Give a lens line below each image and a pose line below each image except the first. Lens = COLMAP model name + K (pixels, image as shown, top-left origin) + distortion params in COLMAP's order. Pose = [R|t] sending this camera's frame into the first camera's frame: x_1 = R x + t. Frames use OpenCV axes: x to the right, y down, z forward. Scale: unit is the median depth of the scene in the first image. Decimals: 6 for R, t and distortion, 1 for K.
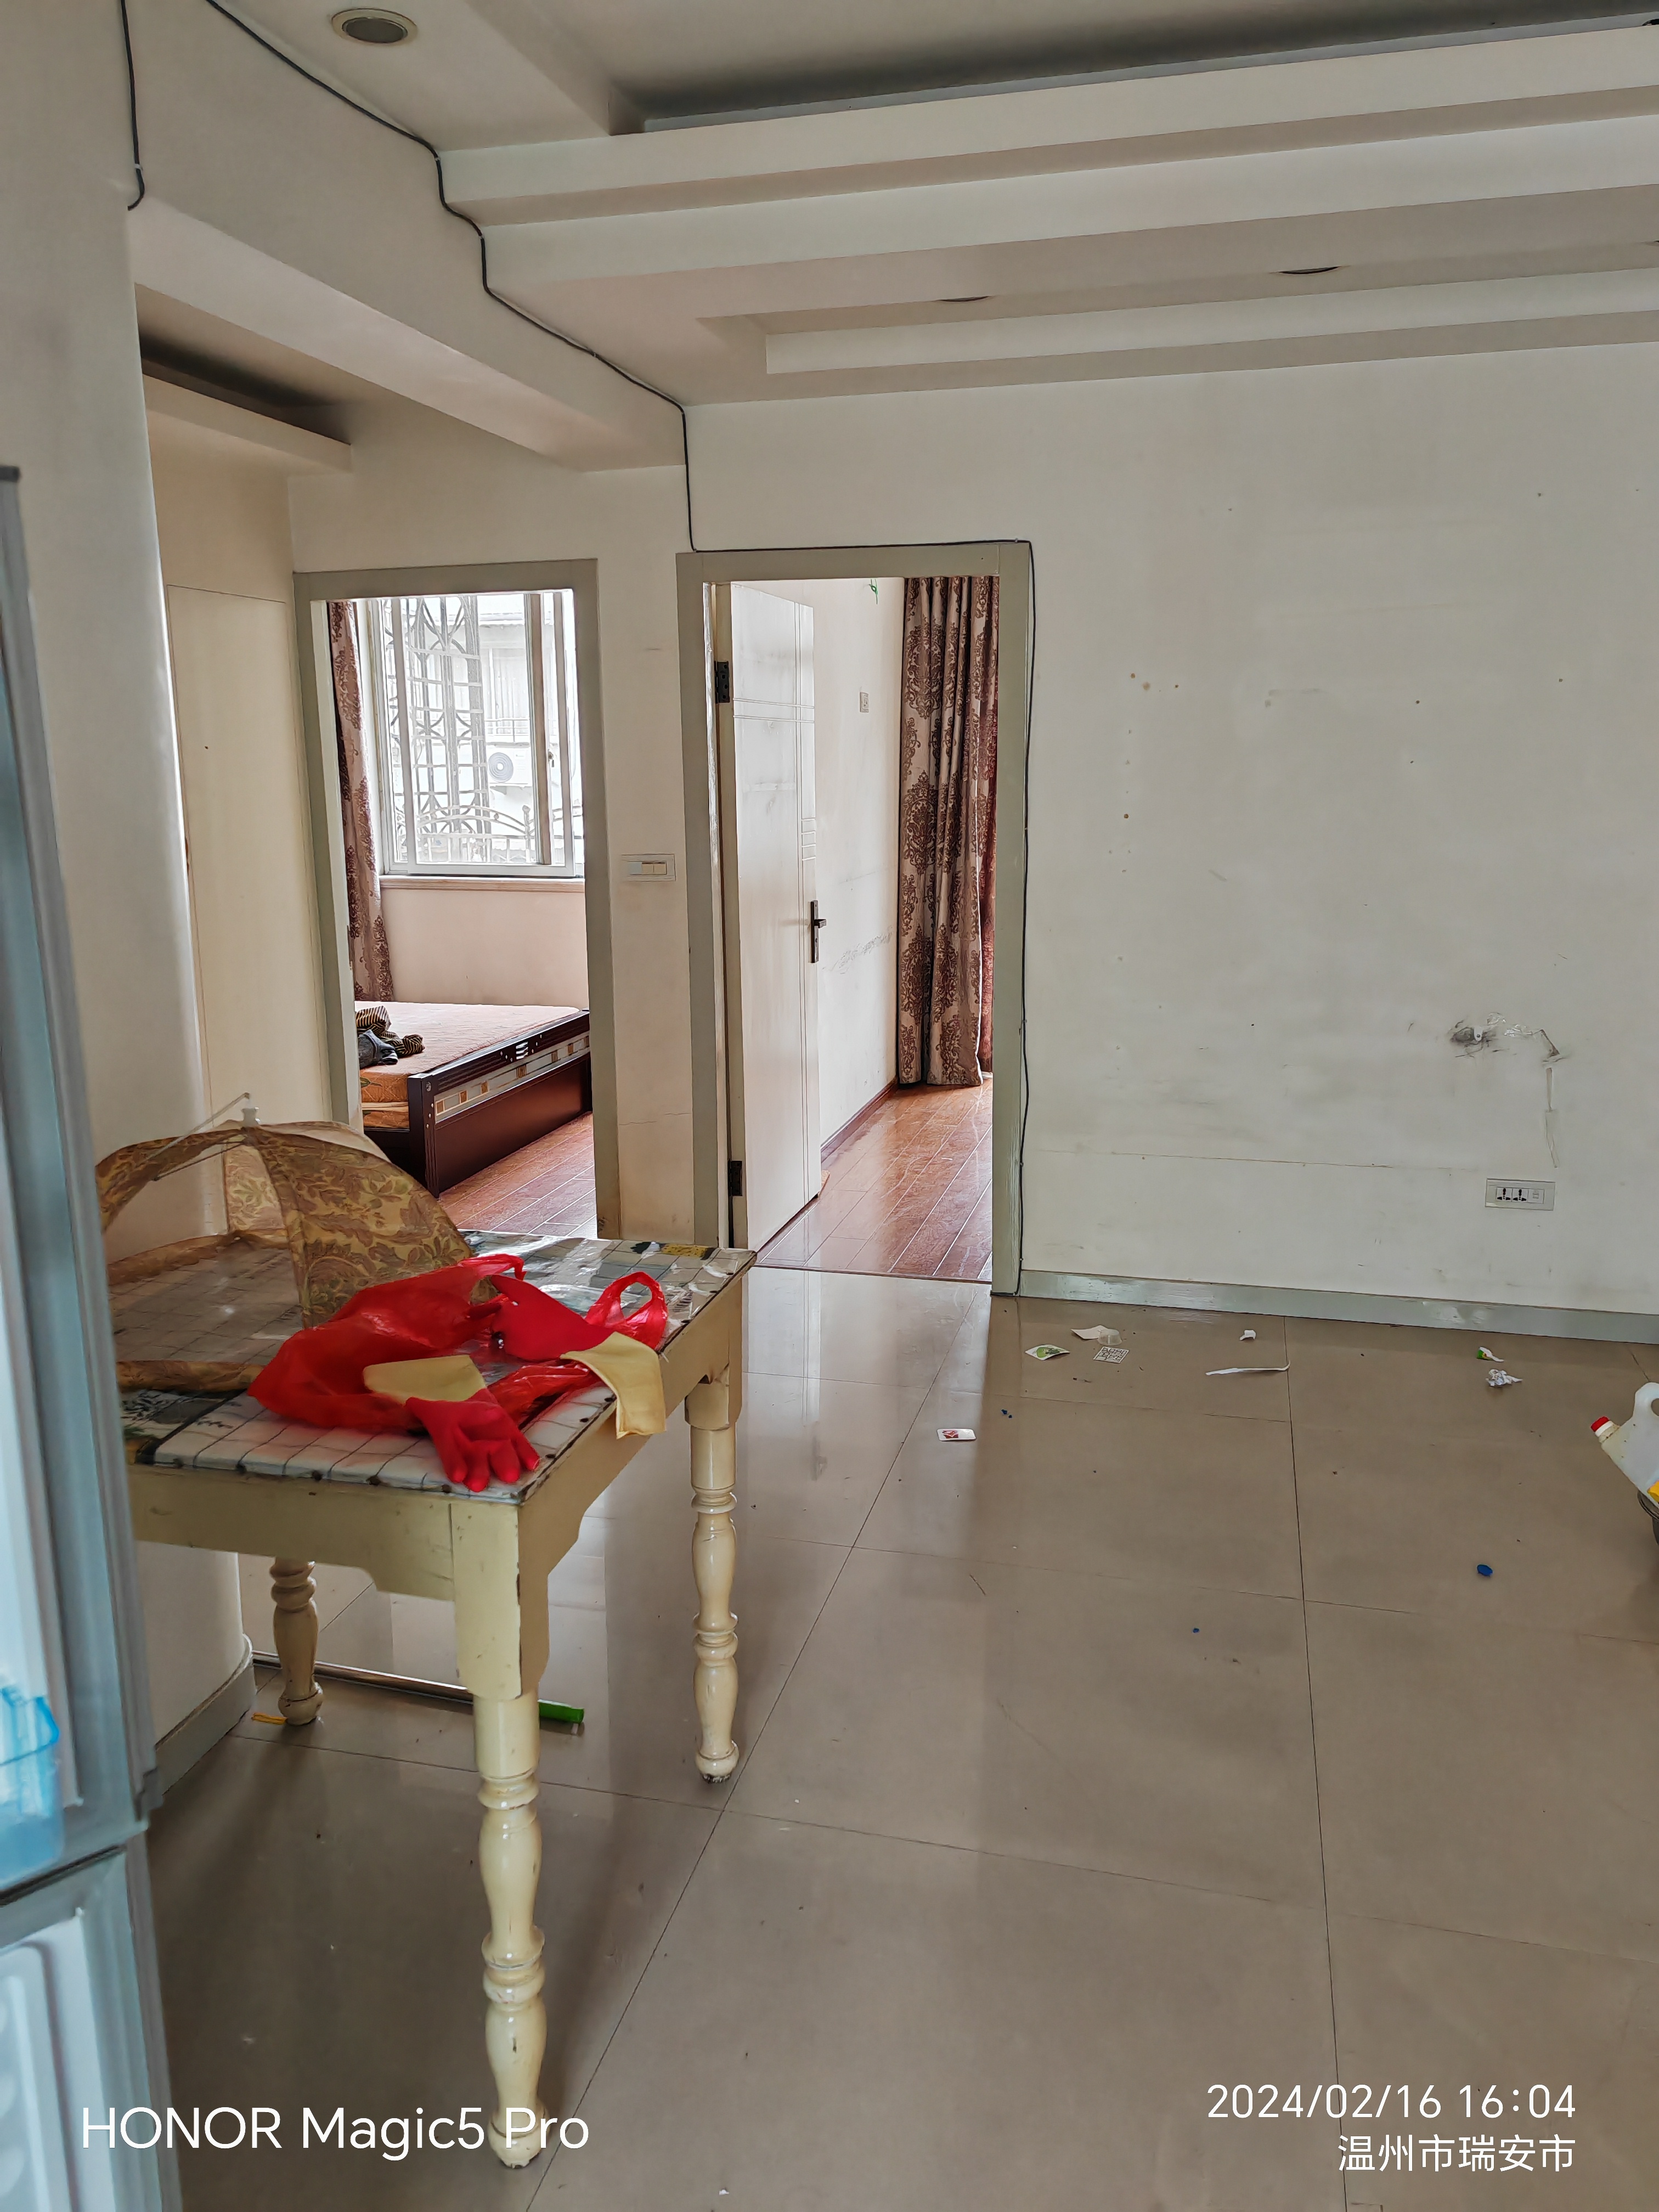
lens RADIAL K [[1680.2, 0, 795.2], [0, 1680.2, 1099.7], [0, 0, 1]] dist [0.071167, -0.001865]
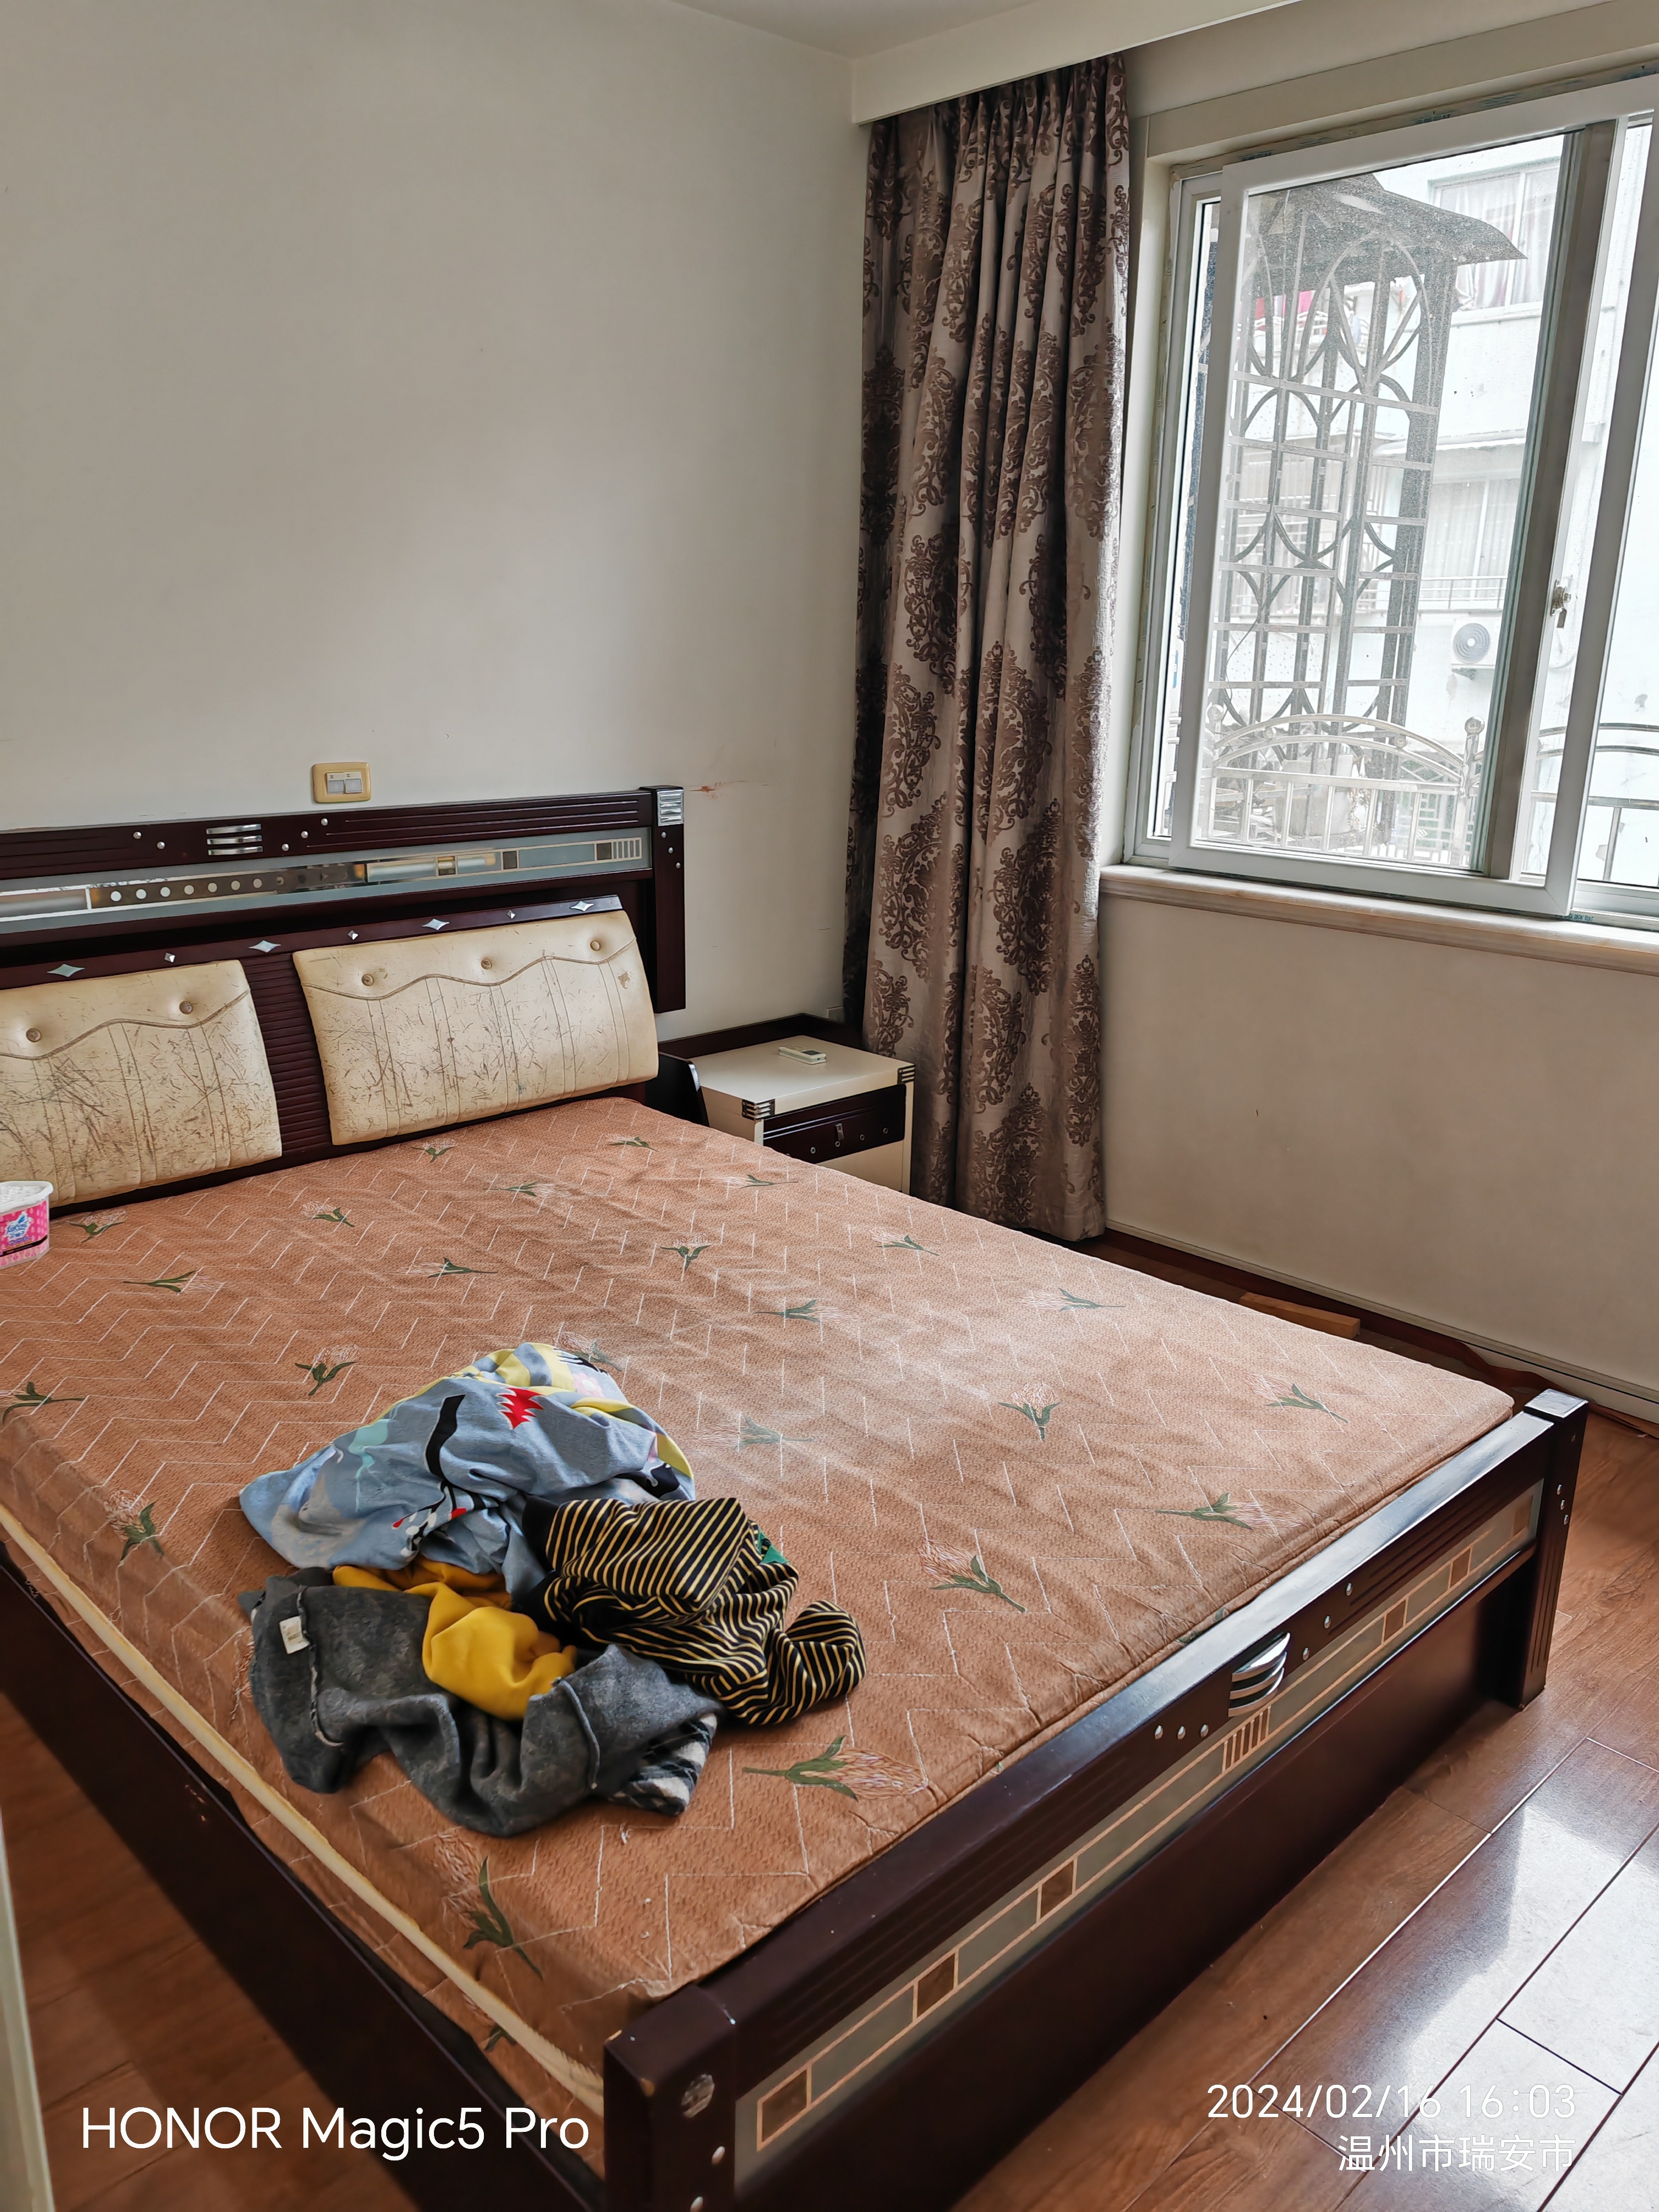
lens RADIAL K [[1680.2, 0, 795.2], [0, 1680.2, 1099.7], [0, 0, 1]] dist [0.071167, -0.001865]
pose [[0.852272, 0.155028, -0.499600, -0.078428], [-0.122662, 0.987674, 0.097228, -0.104323], [0.508515, -0.021583, 0.860783, 0.560410]]
